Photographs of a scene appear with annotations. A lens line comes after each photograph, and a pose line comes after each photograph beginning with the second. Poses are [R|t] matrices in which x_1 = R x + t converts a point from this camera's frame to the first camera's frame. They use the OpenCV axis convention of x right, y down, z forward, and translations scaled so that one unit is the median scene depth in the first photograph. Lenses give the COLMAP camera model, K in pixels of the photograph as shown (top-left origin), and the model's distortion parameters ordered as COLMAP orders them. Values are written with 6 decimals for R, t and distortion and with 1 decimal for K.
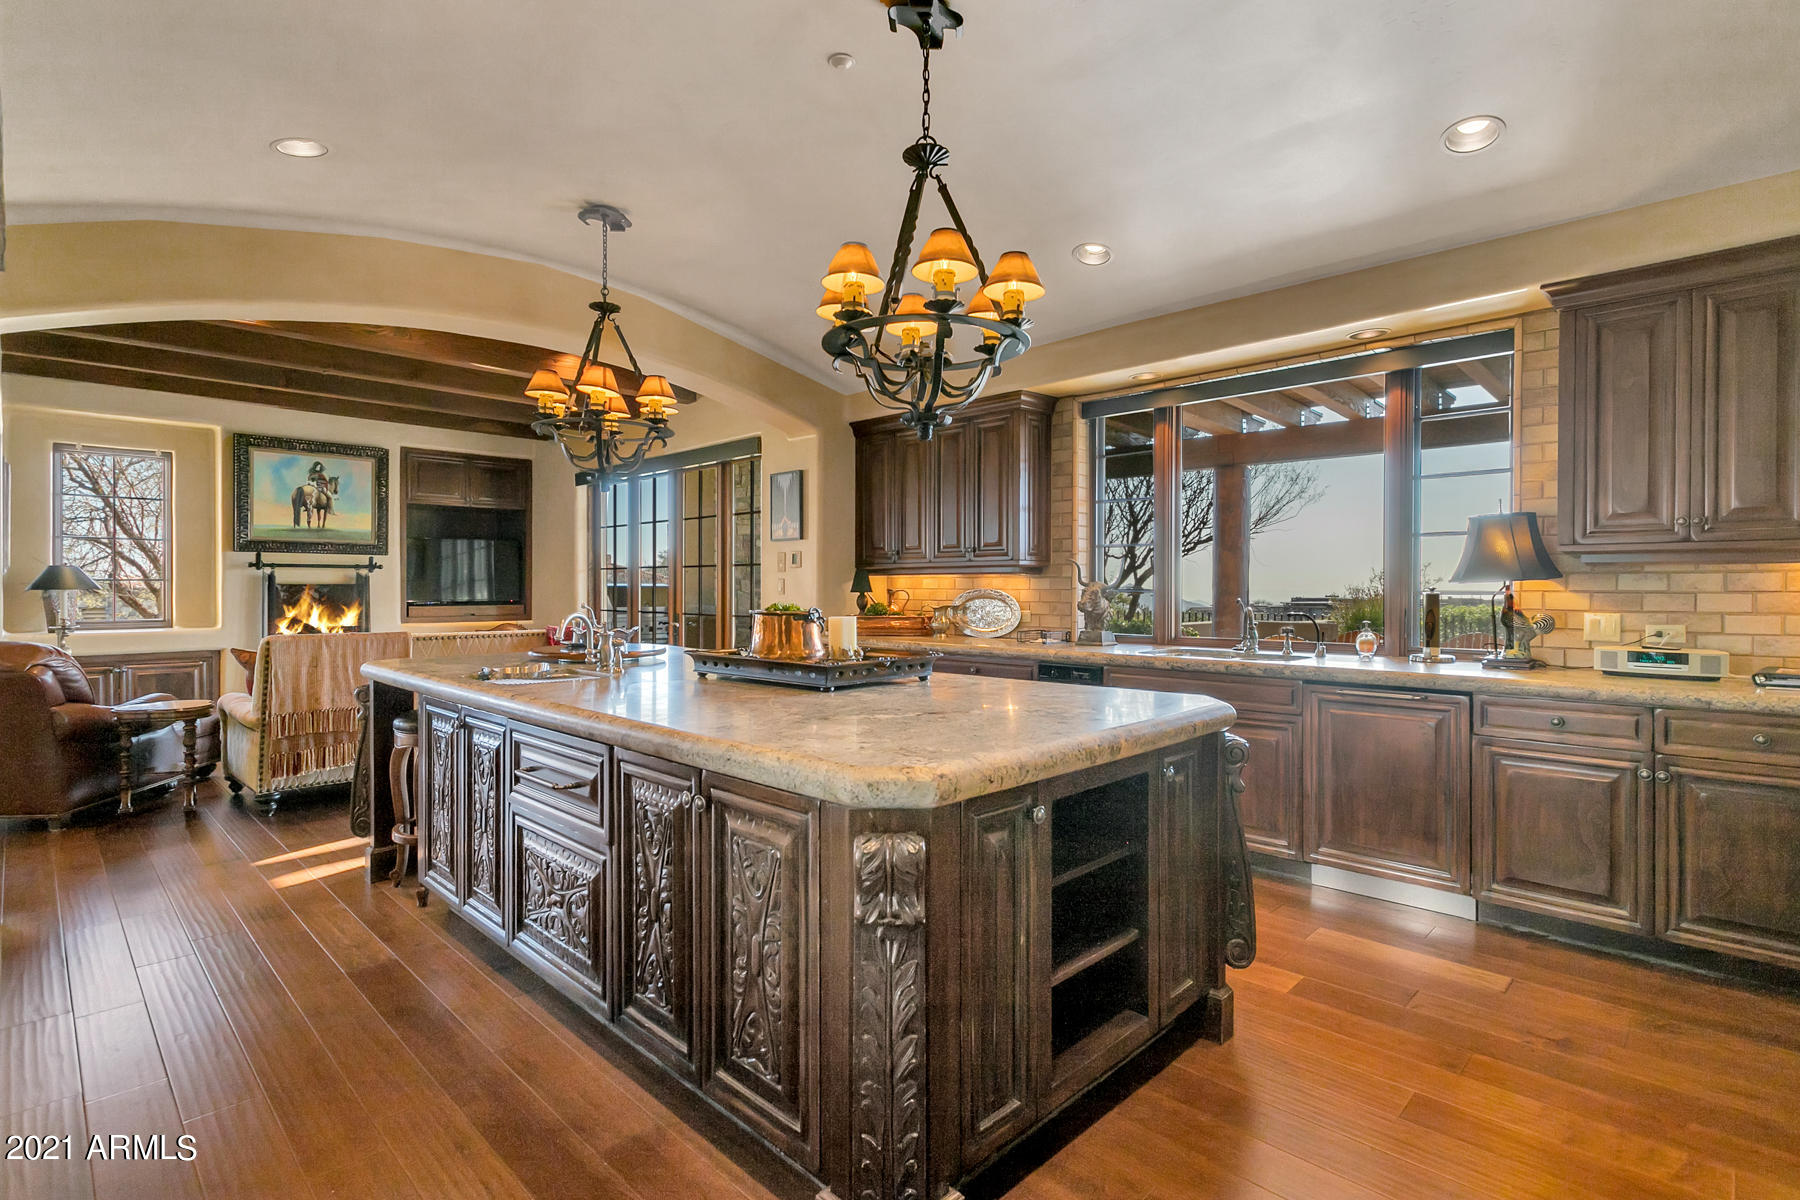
lens RADIAL K [[860.5, 0, 891.6], [0, 860.5, 592.7], [0, 0, 1]] dist [0.005145, 0.000500]
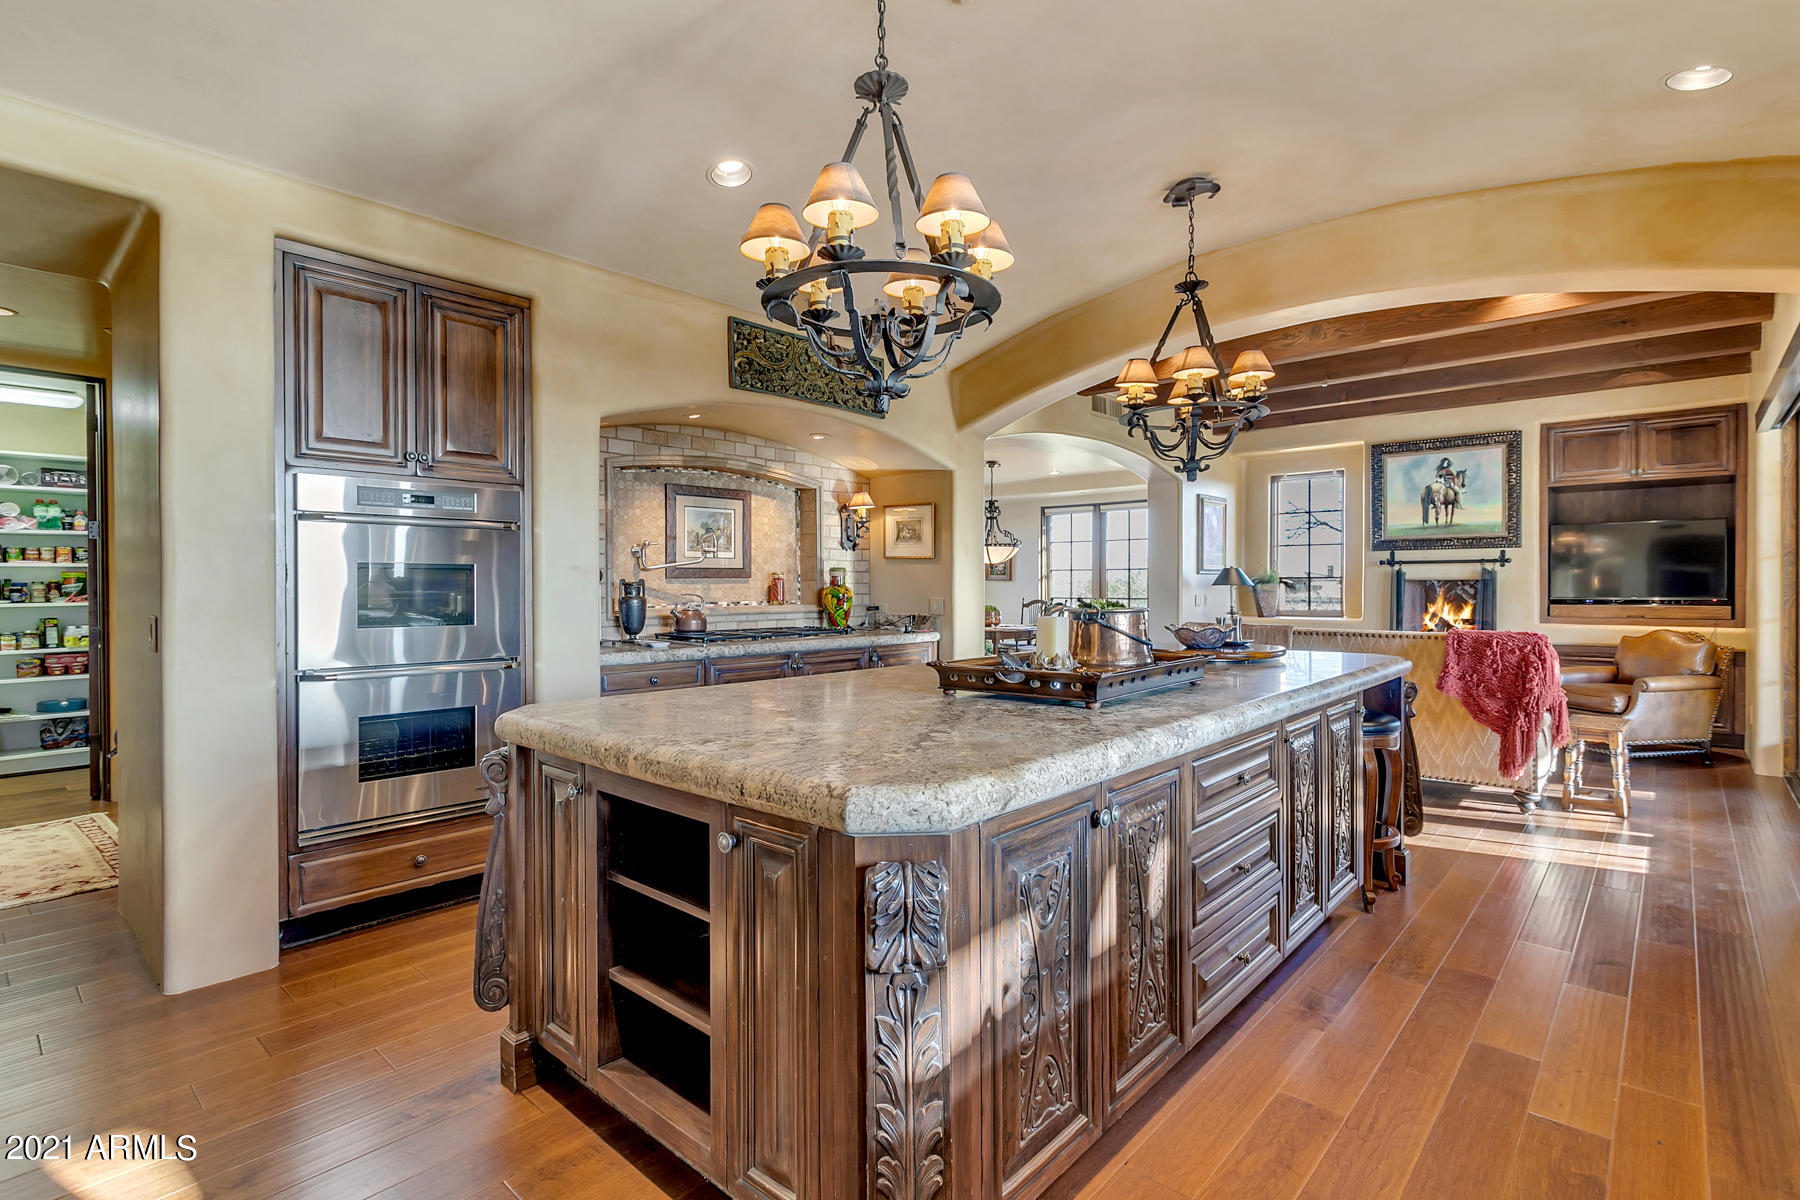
lens RADIAL K [[860.5, 0, 901.4], [0, 860.5, 586.4], [0, 0, 1]] dist [0.005145, 0.000500]
pose [[0.044513, 0.001735, -0.999007, 0.305223], [-0.005614, 0.999983, 0.001487, -0.000341], [0.998993, 0.005542, 0.044522, 0.324115]]
